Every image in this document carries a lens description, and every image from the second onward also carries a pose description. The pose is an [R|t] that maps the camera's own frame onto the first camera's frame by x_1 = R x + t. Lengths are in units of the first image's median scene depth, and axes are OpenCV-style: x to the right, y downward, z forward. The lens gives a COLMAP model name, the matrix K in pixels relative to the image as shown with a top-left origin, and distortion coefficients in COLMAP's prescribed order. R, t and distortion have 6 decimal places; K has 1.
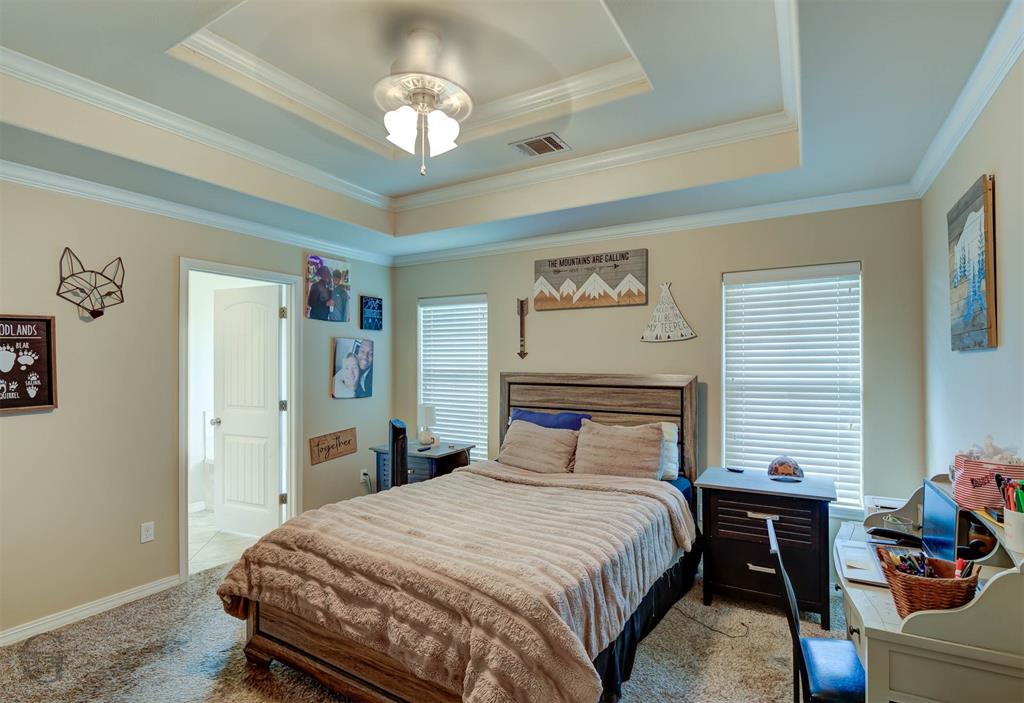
lens RADIAL K [[500.4, 0, 512.5], [0, 500.4, 355.7], [0, 0, 1]] dist [0.000011, -0.000001]
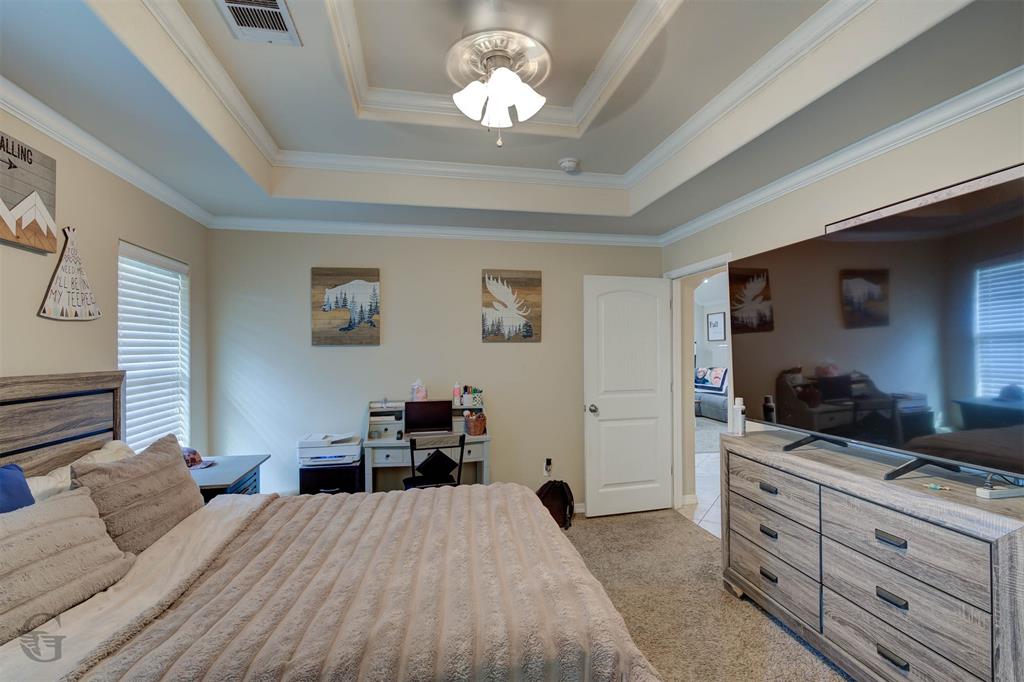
lens RADIAL K [[474.7, 0, 515.9], [0, 474.7, 343.7], [0, 0, 1]] dist [-0.011081, -0.002990]
pose [[-0.670981, 0.016787, 0.741285, -0.509459], [-0.003111, 0.999671, -0.025454, 0.014271], [-0.741468, -0.019385, -0.670708, 0.972798]]
